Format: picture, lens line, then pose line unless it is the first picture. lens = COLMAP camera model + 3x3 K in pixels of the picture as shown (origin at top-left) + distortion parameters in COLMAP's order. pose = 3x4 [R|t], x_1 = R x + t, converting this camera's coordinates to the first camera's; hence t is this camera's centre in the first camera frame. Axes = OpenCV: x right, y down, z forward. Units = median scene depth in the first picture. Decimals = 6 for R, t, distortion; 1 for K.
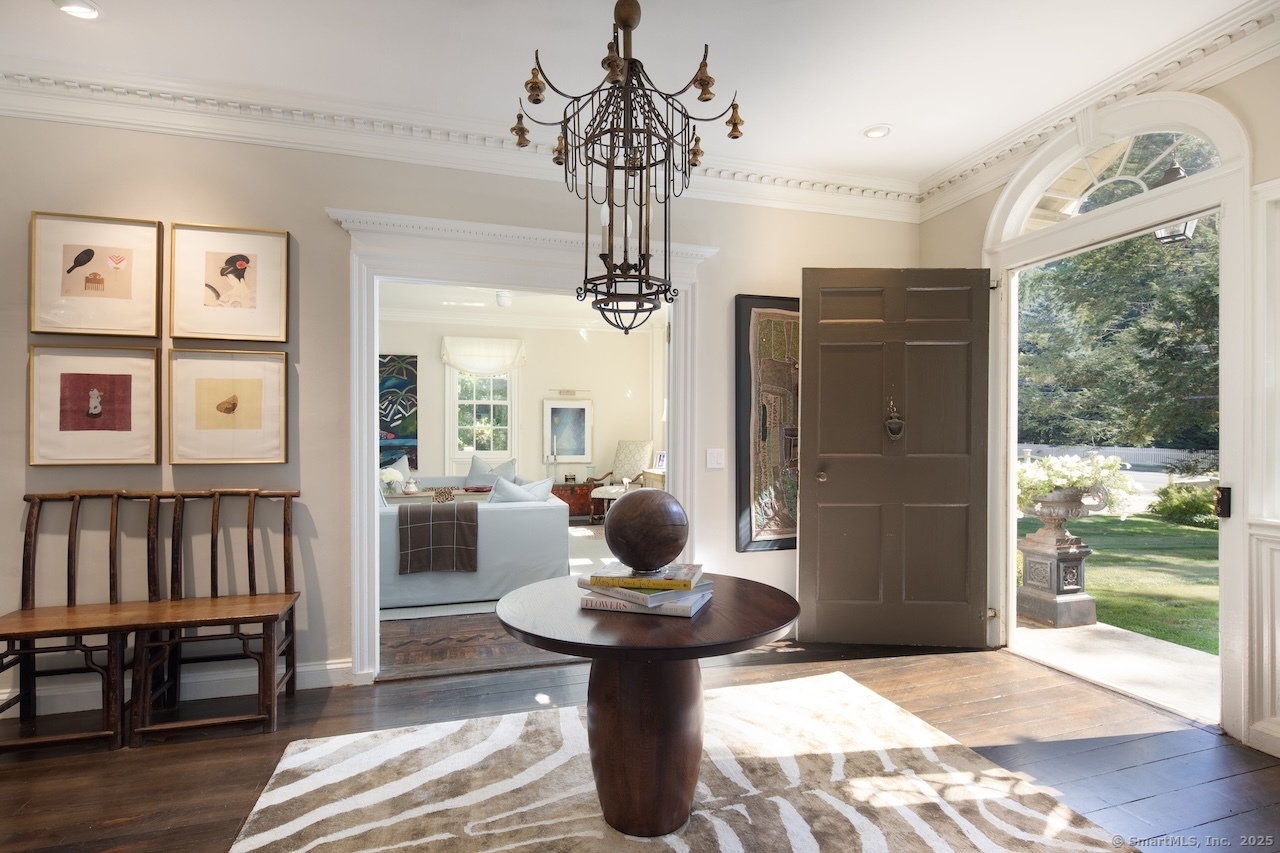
lens RADIAL K [[629.9, 0, 638.9], [0, 629.9, 433.5], [0, 0, 1]] dist [0.001502, -0.000232]
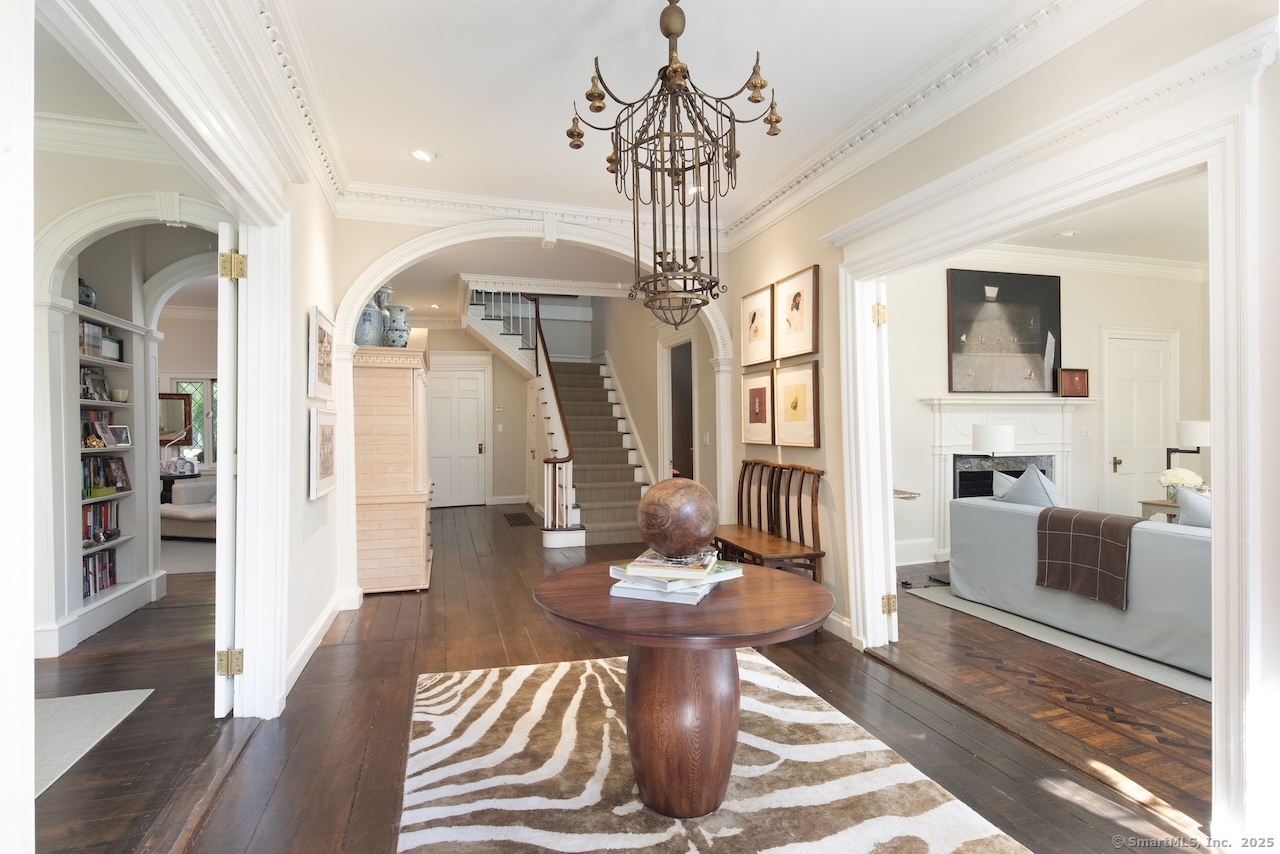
lens RADIAL K [[629.9, 0, 635.6], [0, 629.9, 428.9], [0, 0, 1]] dist [0.001502, -0.000232]
pose [[-0.013556, 0.003656, -0.999901, 0.556834], [0.003568, 0.999987, 0.003608, 0.003313], [0.999902, -0.003519, -0.013569, 0.510390]]
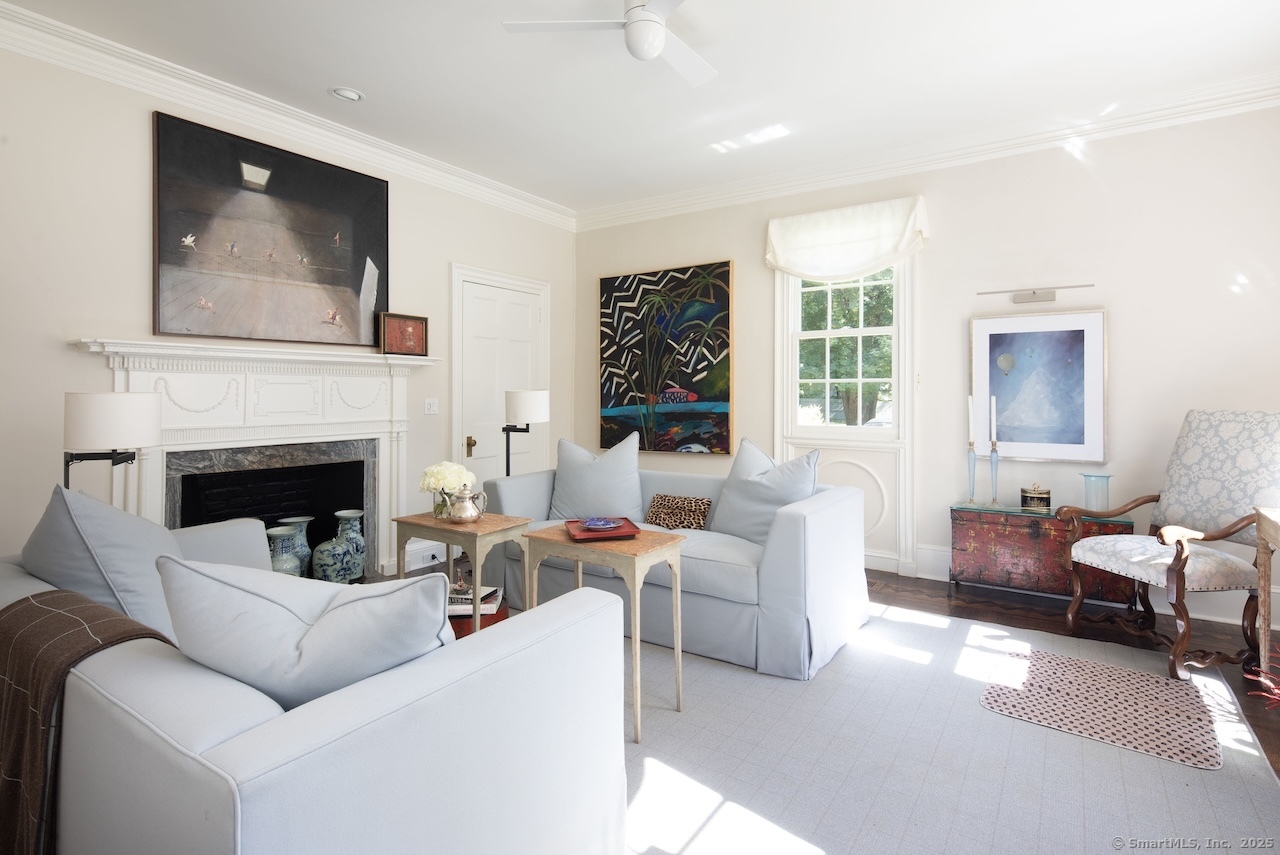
lens RADIAL K [[629.9, 0, 641.7], [0, 629.9, 392.0], [0, 0, 1]] dist [0.001502, -0.000232]
pose [[0.627417, -0.004367, -0.778671, 0.120090], [0.000688, 0.999987, -0.005054, 0.004546], [0.778683, 0.002635, 0.627412, 1.174151]]
